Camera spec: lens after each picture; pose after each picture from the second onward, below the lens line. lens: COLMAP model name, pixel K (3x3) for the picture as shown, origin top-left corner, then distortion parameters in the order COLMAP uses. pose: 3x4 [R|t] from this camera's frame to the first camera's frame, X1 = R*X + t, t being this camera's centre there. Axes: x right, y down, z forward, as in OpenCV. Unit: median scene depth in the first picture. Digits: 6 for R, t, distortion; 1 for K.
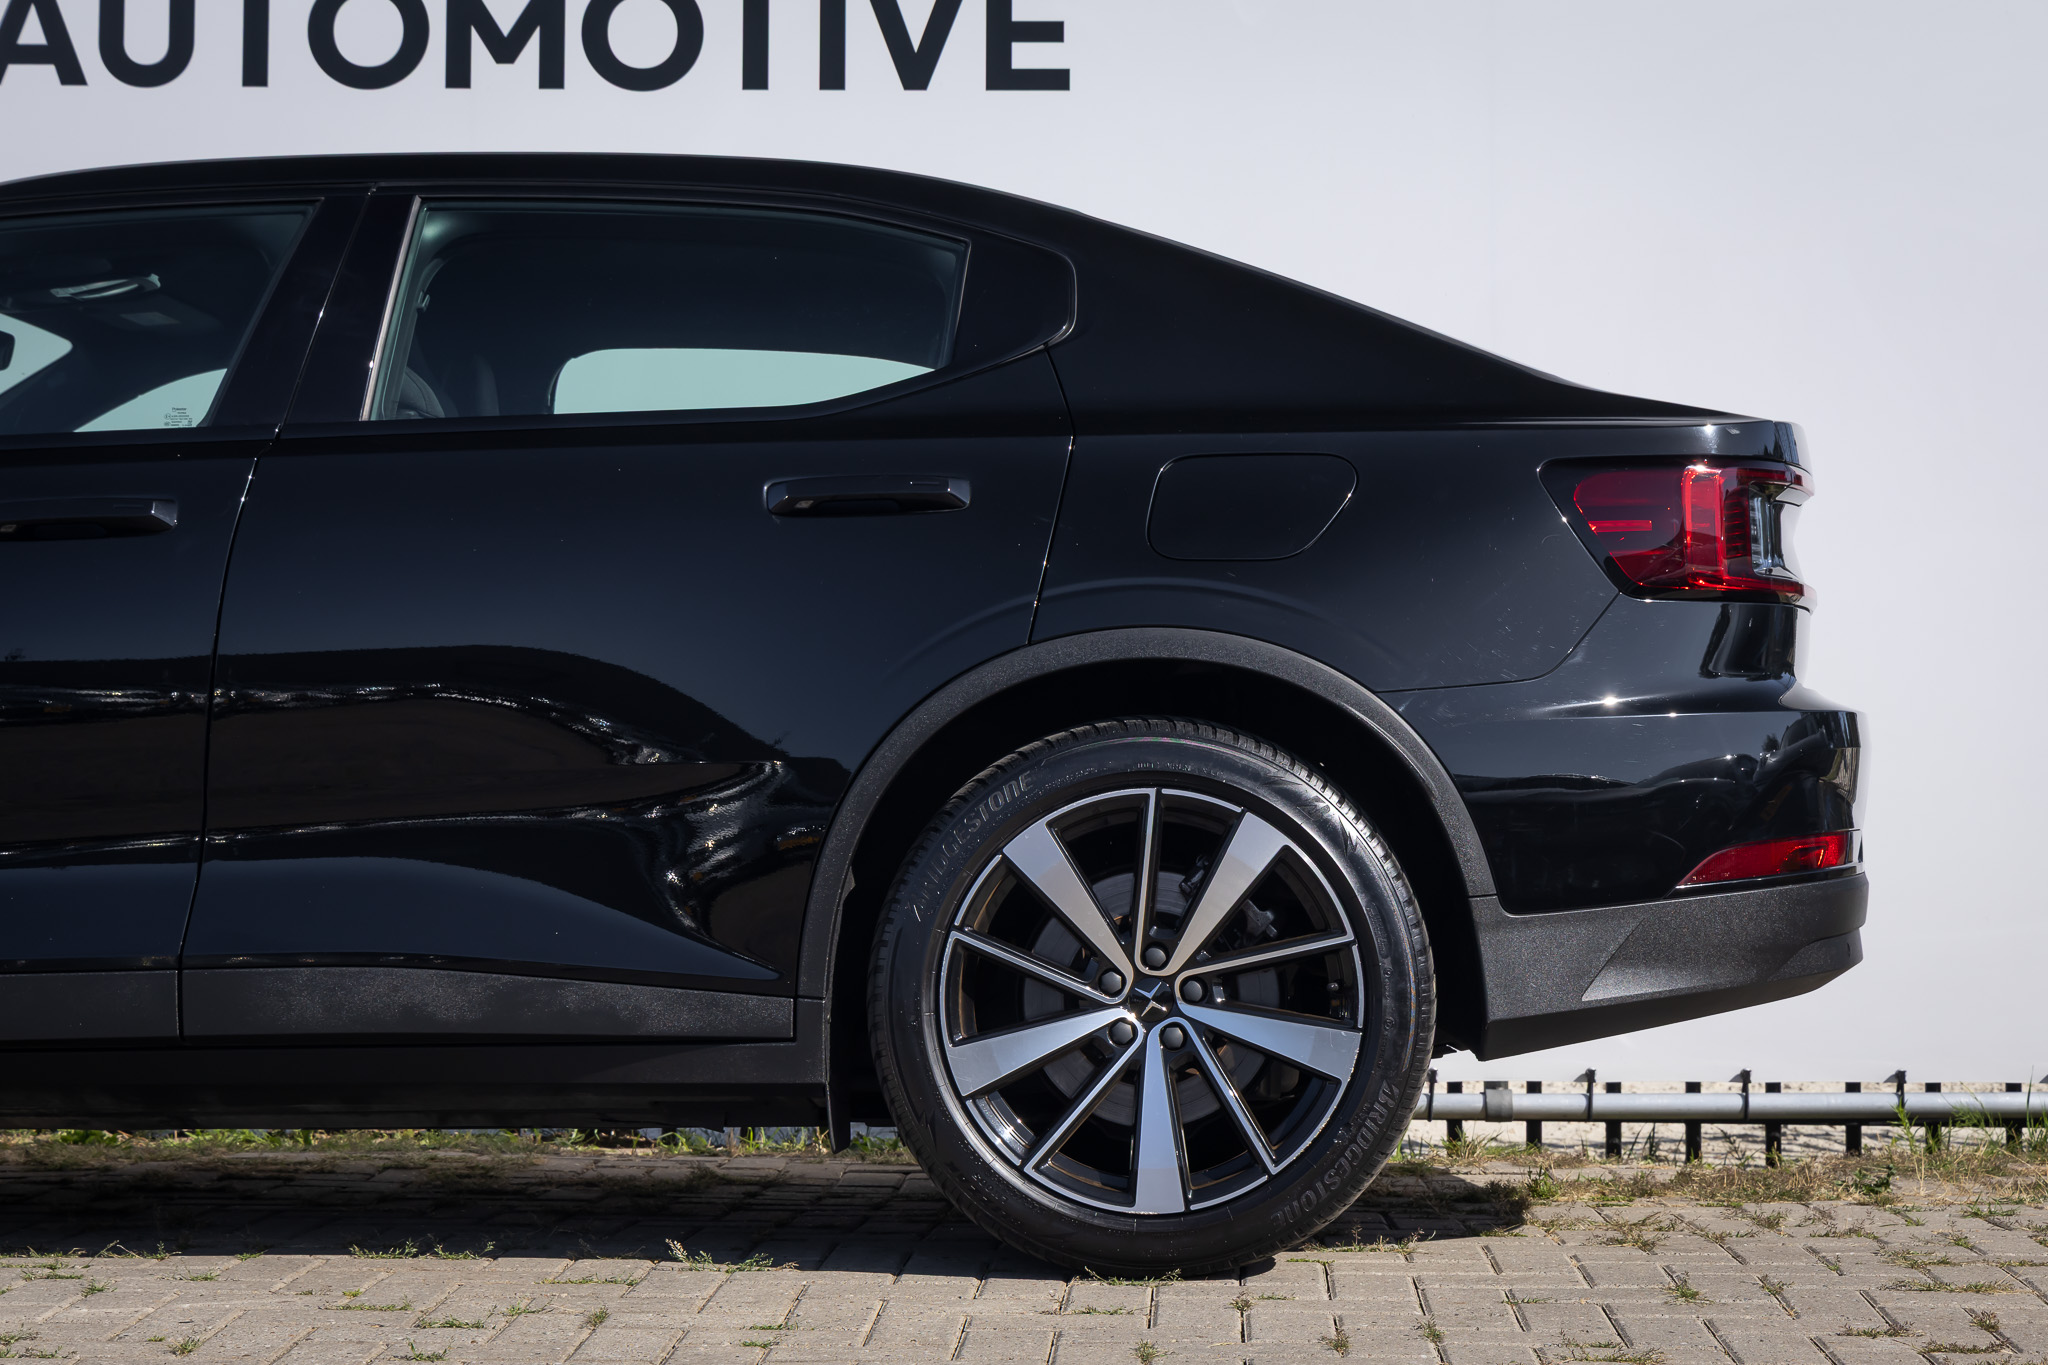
lens RADIAL K [[4013.1, 0, 1015.5], [0, 4013.1, 678.4], [0, 0, 1]] dist [0.011799, 0.000000]
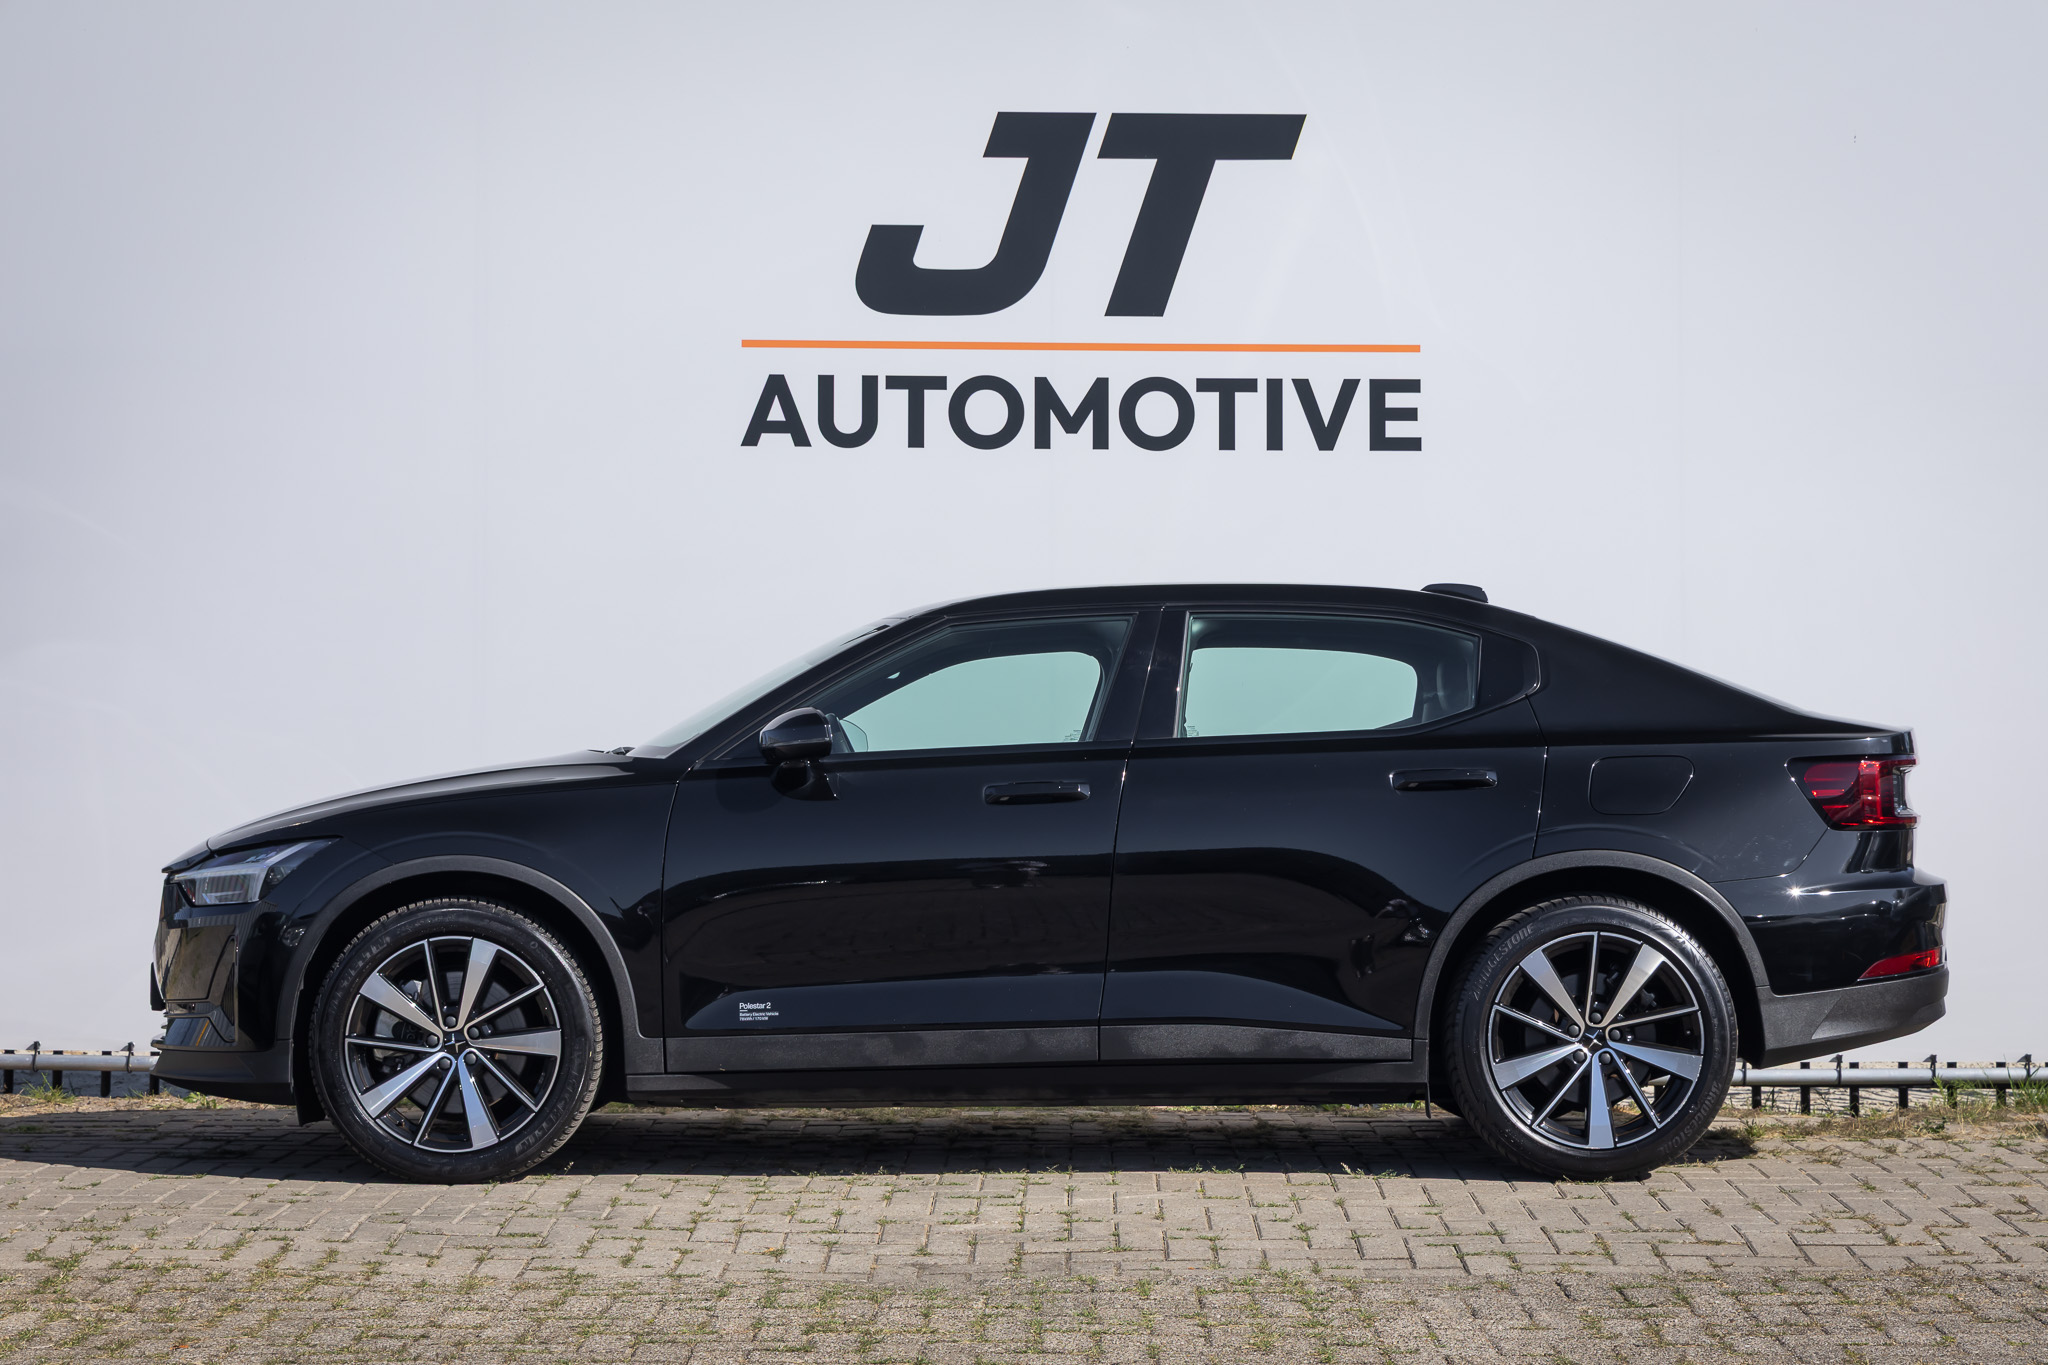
lens RADIAL K [[4013.1, 0, 1032.5], [0, 4013.1, 673.3], [0, 0, 1]] dist [0.011799, 0.000000]
pose [[0.999381, -0.000880, 0.035176, -0.301369], [0.000174, 0.999798, 0.020075, -0.134771], [-0.035187, -0.020057, 0.999179, -0.922216]]
